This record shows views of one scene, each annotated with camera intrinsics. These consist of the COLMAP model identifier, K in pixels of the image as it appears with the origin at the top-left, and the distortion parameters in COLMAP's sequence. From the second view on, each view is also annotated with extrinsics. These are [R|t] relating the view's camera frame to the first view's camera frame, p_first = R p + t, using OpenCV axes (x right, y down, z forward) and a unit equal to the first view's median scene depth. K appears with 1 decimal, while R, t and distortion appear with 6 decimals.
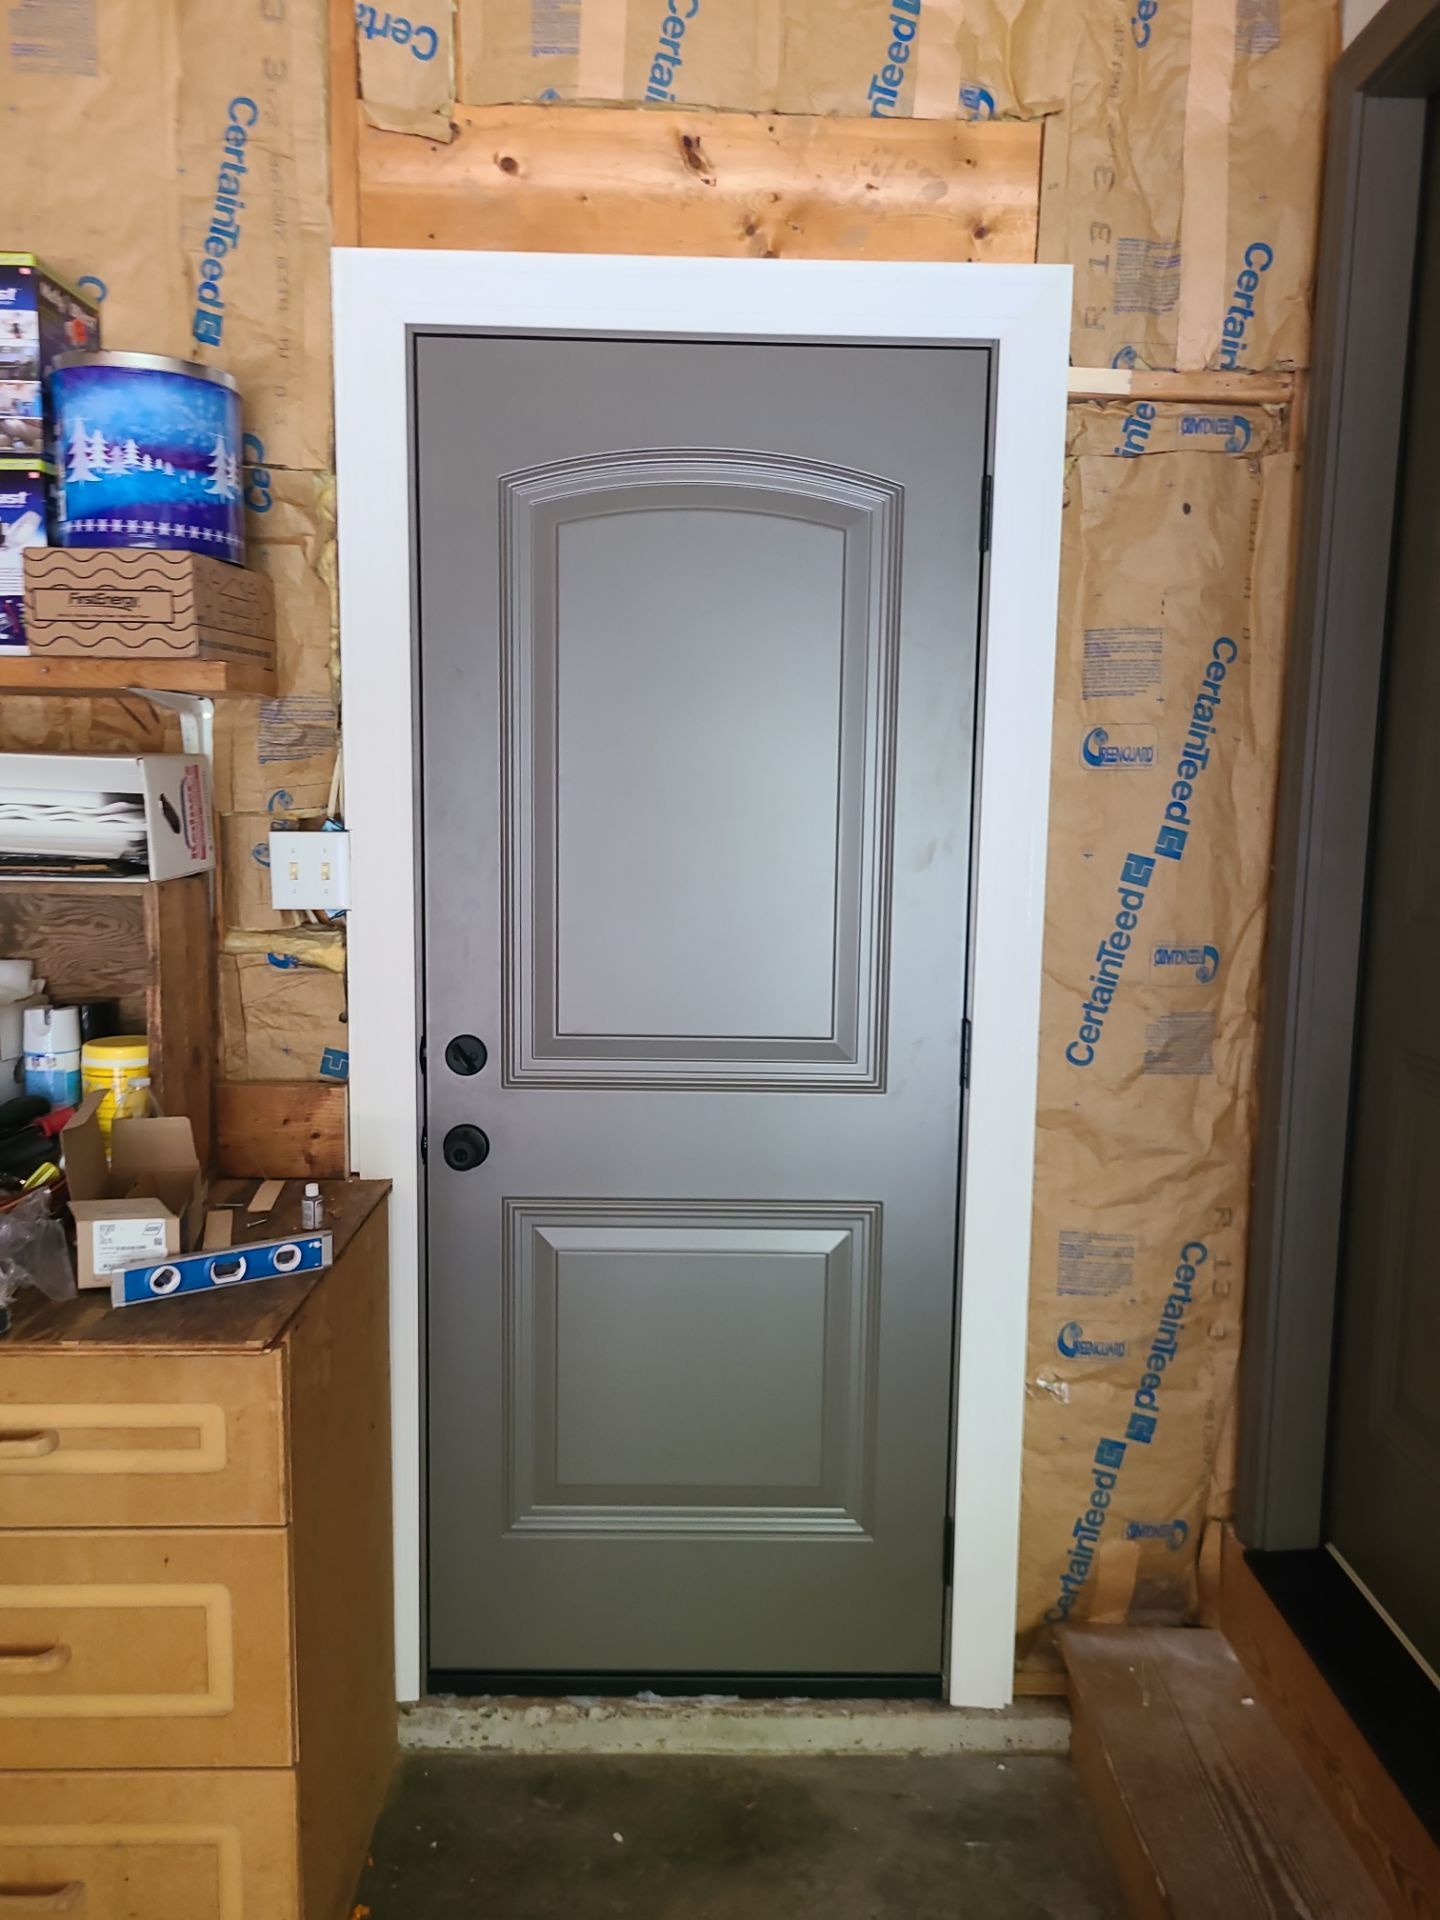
lens RADIAL K [[1433.4, 0, 710.3], [0, 1433.4, 965.3], [0, 0, 1]] dist [0.031971, -0.027495]
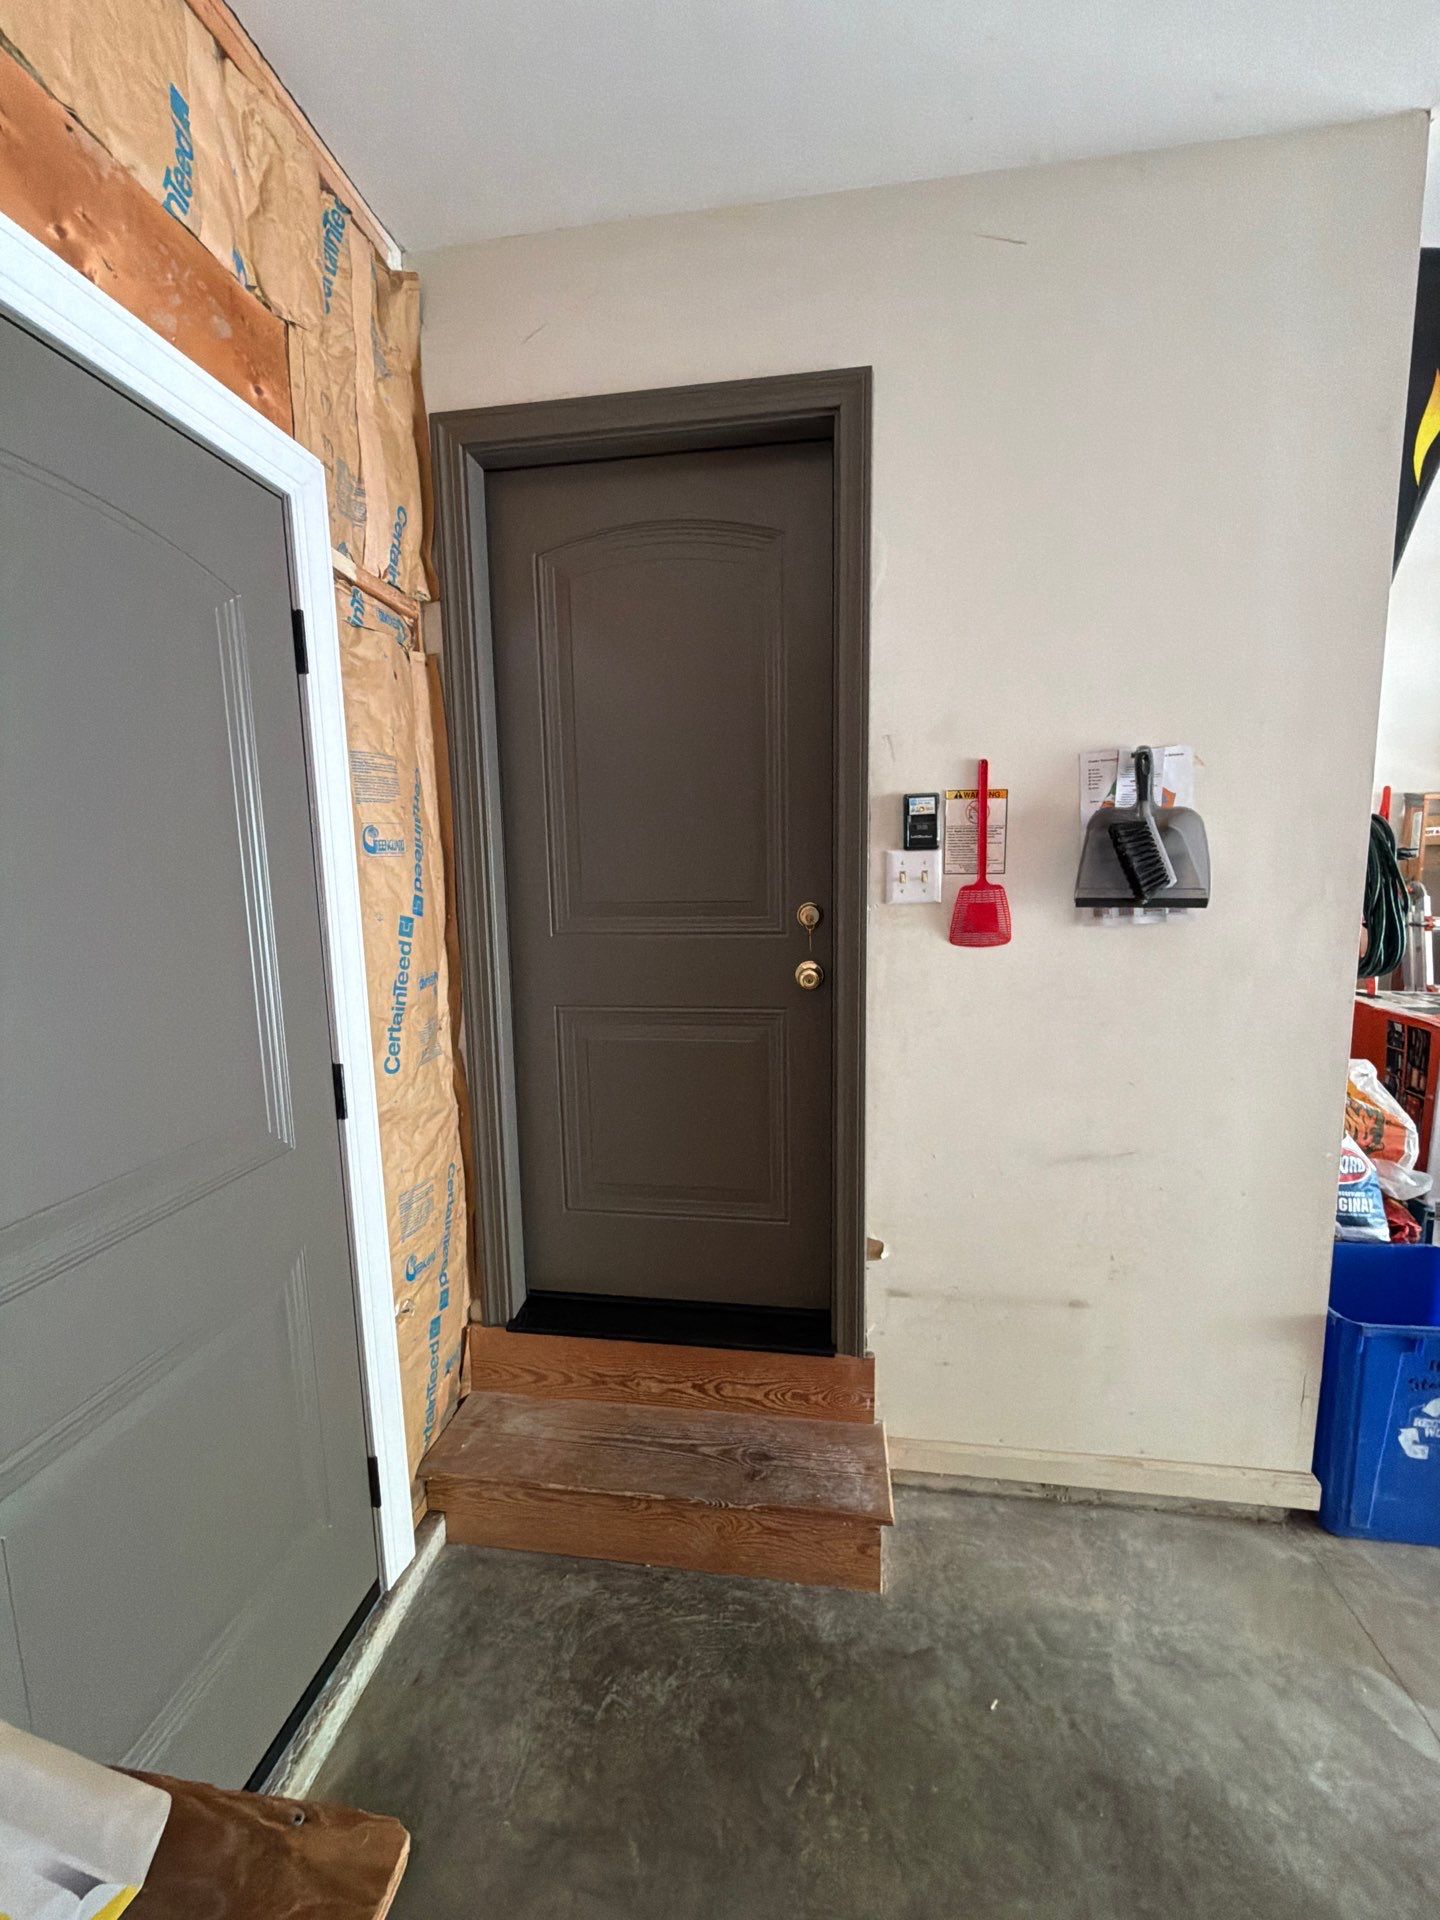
lens RADIAL K [[763.9, 0, 720.3], [0, 763.9, 960.6], [0, 0, 1]] dist [-0.007127, 0.000237]
pose [[0.146660, -0.145491, 0.978429, -0.398213], [0.149975, 0.980960, 0.123387, -0.079705], [-0.977752, 0.128644, 0.165688, 0.576188]]
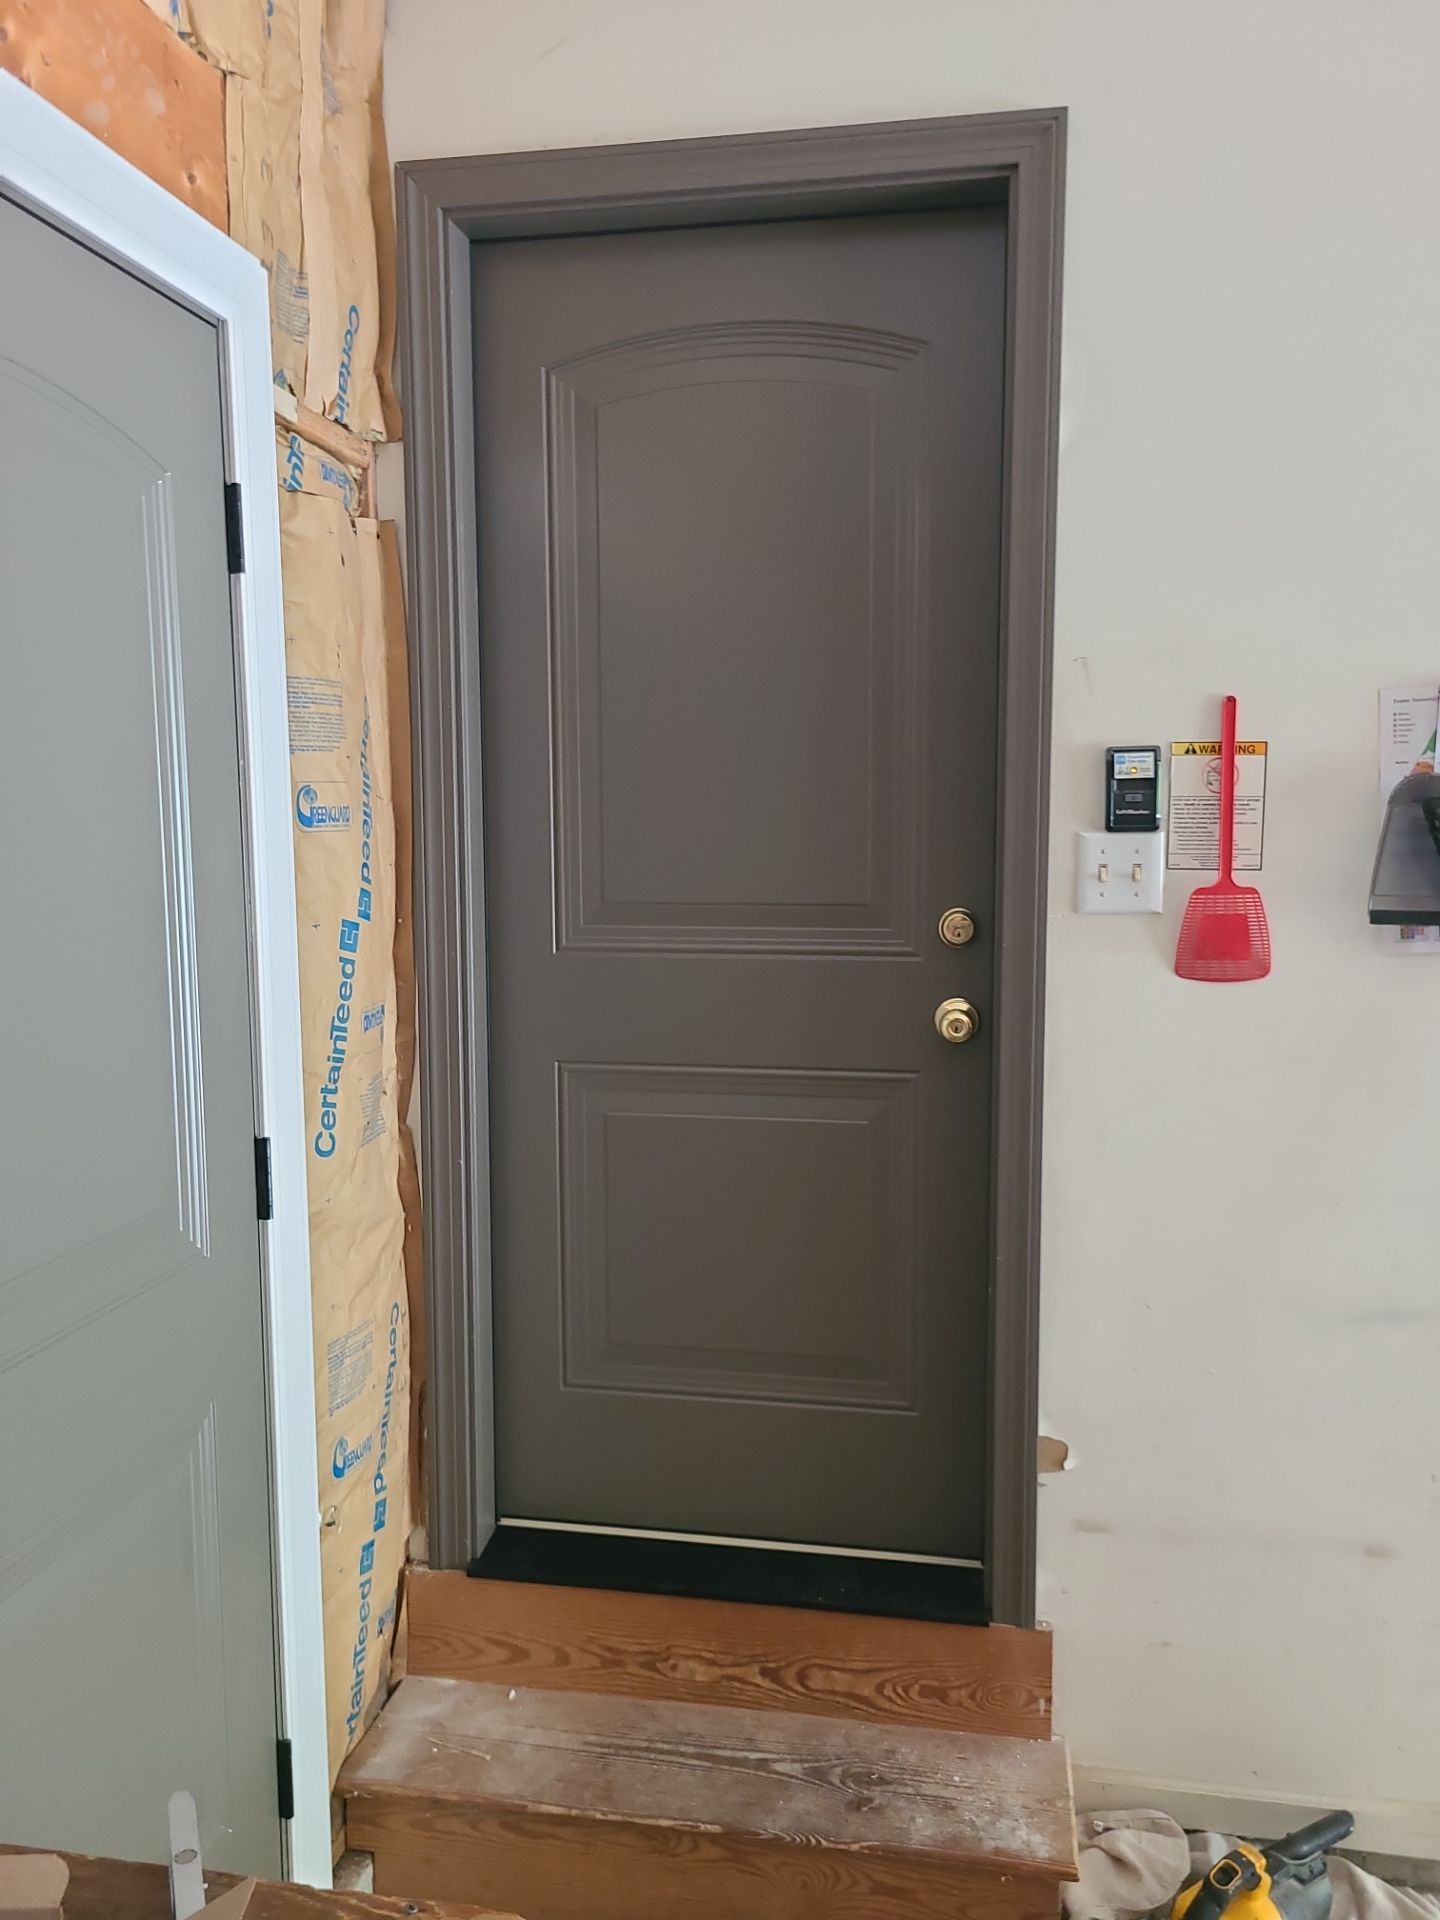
lens RADIAL K [[1433.4, 0, 732.7], [0, 1433.4, 959.2], [0, 0, 1]] dist [0.031971, -0.027495]
pose [[0.180657, -0.119409, 0.976271, -0.577665], [0.136022, 0.986098, 0.095440, -0.106905], [-0.974095, 0.115553, 0.194387, 0.573562]]
